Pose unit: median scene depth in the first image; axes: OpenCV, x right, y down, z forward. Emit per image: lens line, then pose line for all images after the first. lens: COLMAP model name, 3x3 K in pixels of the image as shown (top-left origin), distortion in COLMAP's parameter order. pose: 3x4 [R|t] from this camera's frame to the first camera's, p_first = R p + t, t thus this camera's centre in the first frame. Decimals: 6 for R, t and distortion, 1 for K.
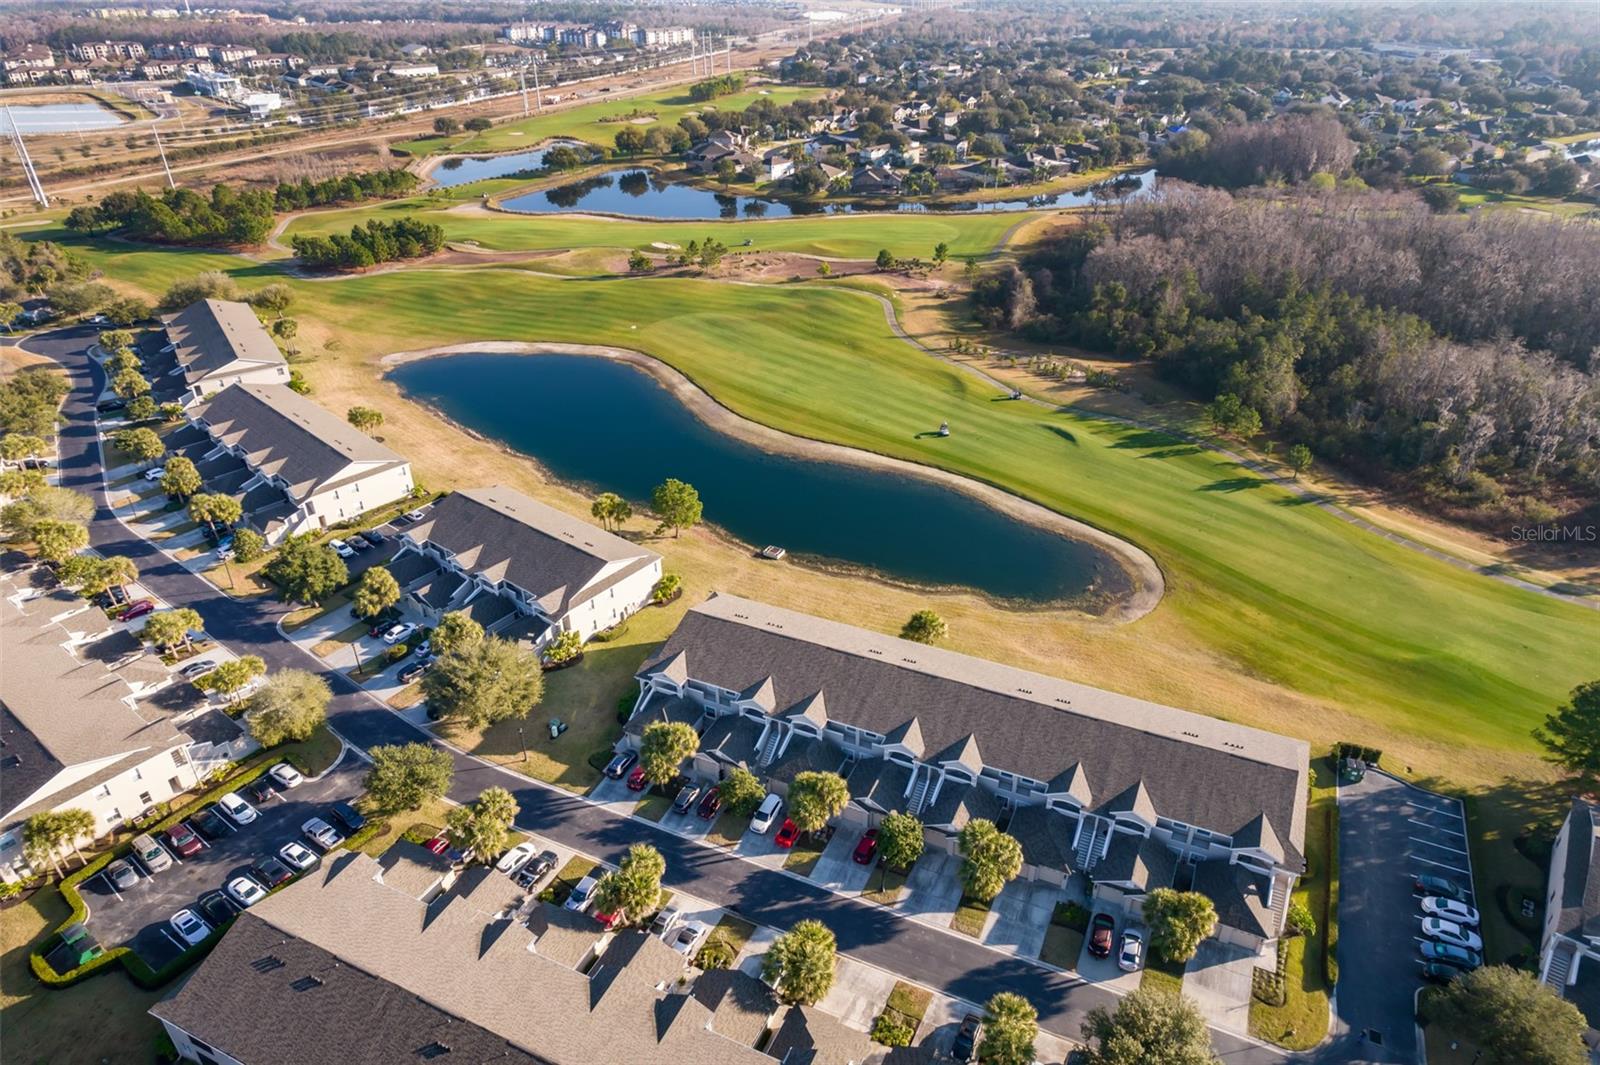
lens RADIAL K [[1030.0, 0, 800.0], [0, 1030.0, 532.5], [0, 0, 1]] dist [-0.064230, 0.063581]
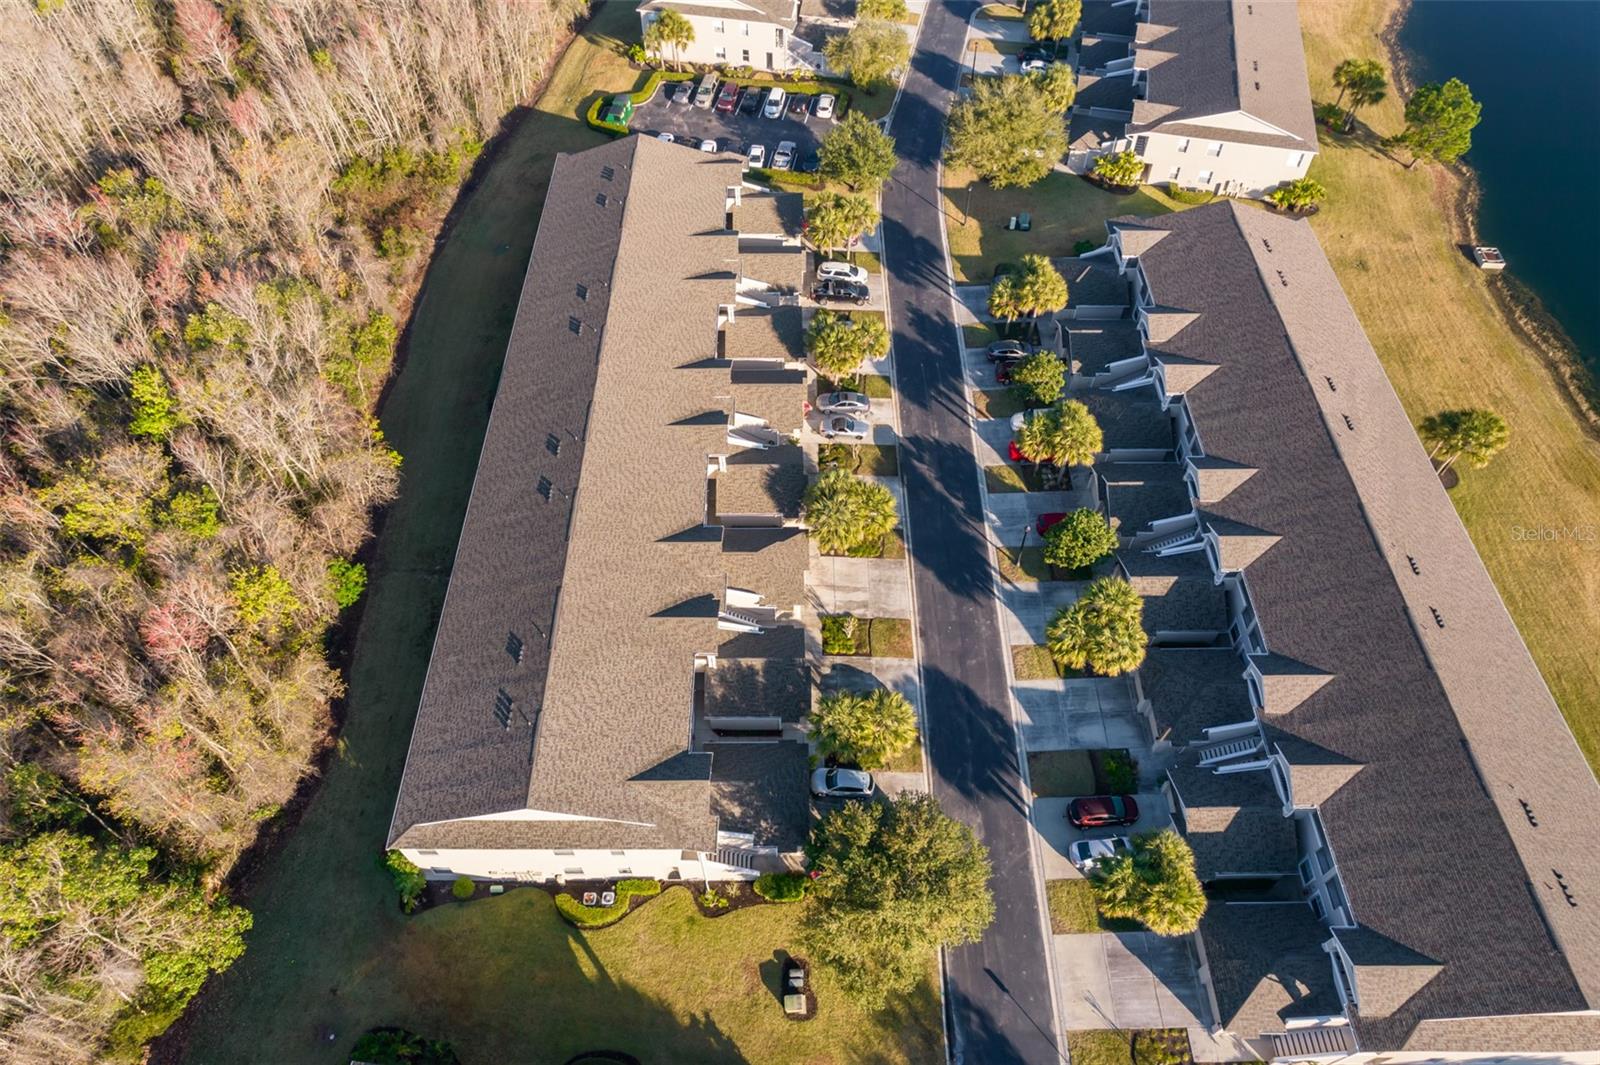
lens RADIAL K [[1030.0, 0, 800.0], [0, 1030.0, 532.5], [0, 0, 1]] dist [-0.064230, 0.063581]
pose [[0.430342, 0.720533, -0.543726, 0.415078], [-0.451546, 0.693410, 0.561506, -0.038951], [0.781609, 0.003878, 0.623757, 0.359703]]
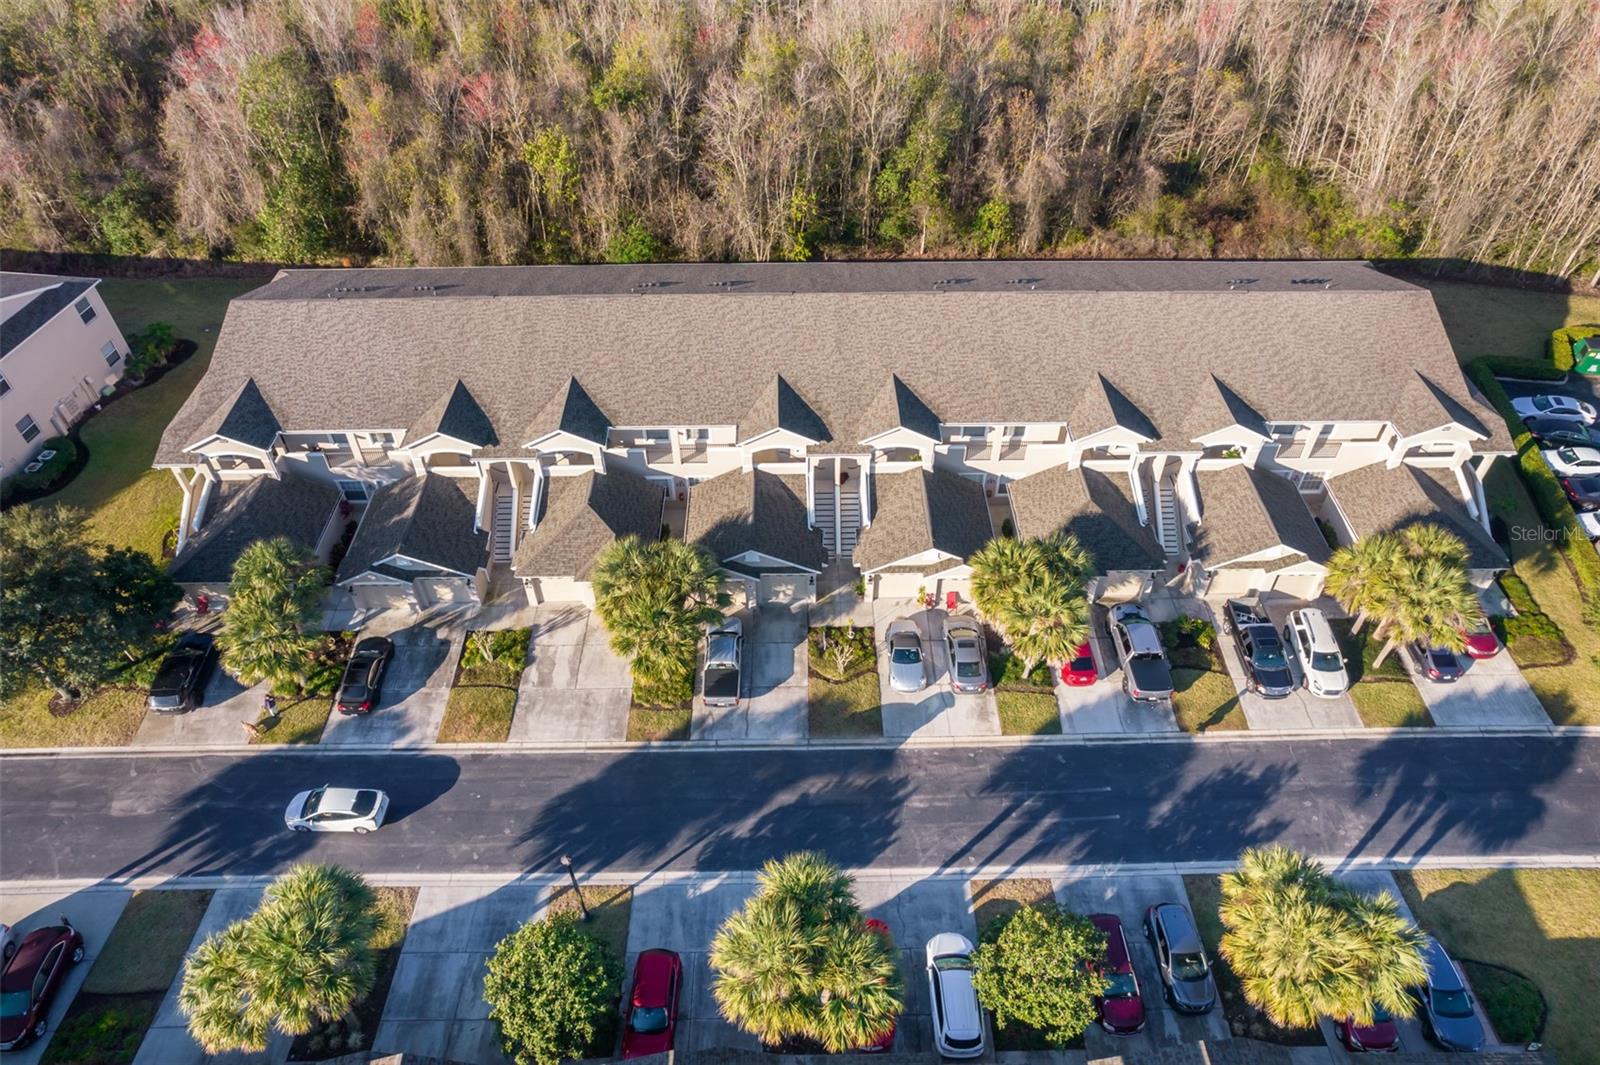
lens RADIAL K [[1030.0, 0, 800.0], [0, 1030.0, 532.5], [0, 0, 1]] dist [-0.064230, 0.063581]
pose [[-0.899492, 0.314268, -0.303561, 0.077937], [-0.201526, 0.318043, 0.926410, -0.102385], [0.387686, 0.894474, -0.222744, 0.963534]]
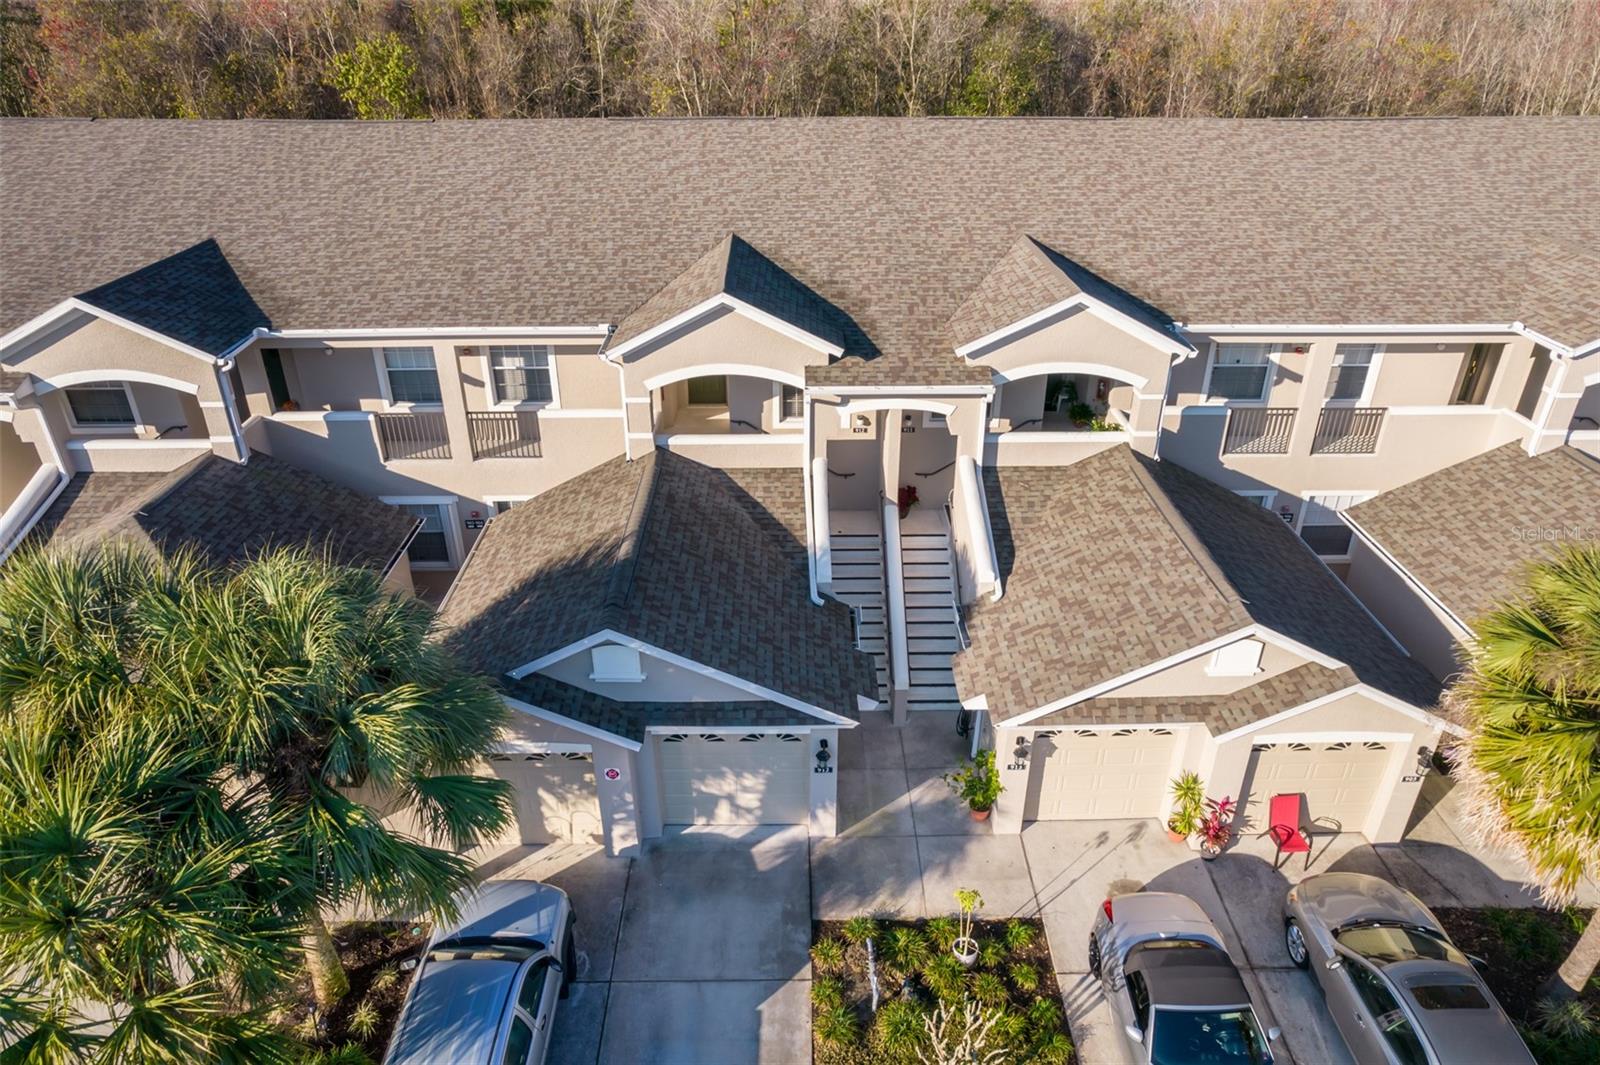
lens RADIAL K [[1030.0, 0, 800.0], [0, 1030.0, 532.5], [0, 0, 1]] dist [-0.064230, 0.063581]
pose [[-0.900208, 0.223347, -0.373821, -0.023571], [-0.198781, 0.553023, 0.809105, 0.240831], [0.387442, 0.802672, -0.453439, 0.913725]]
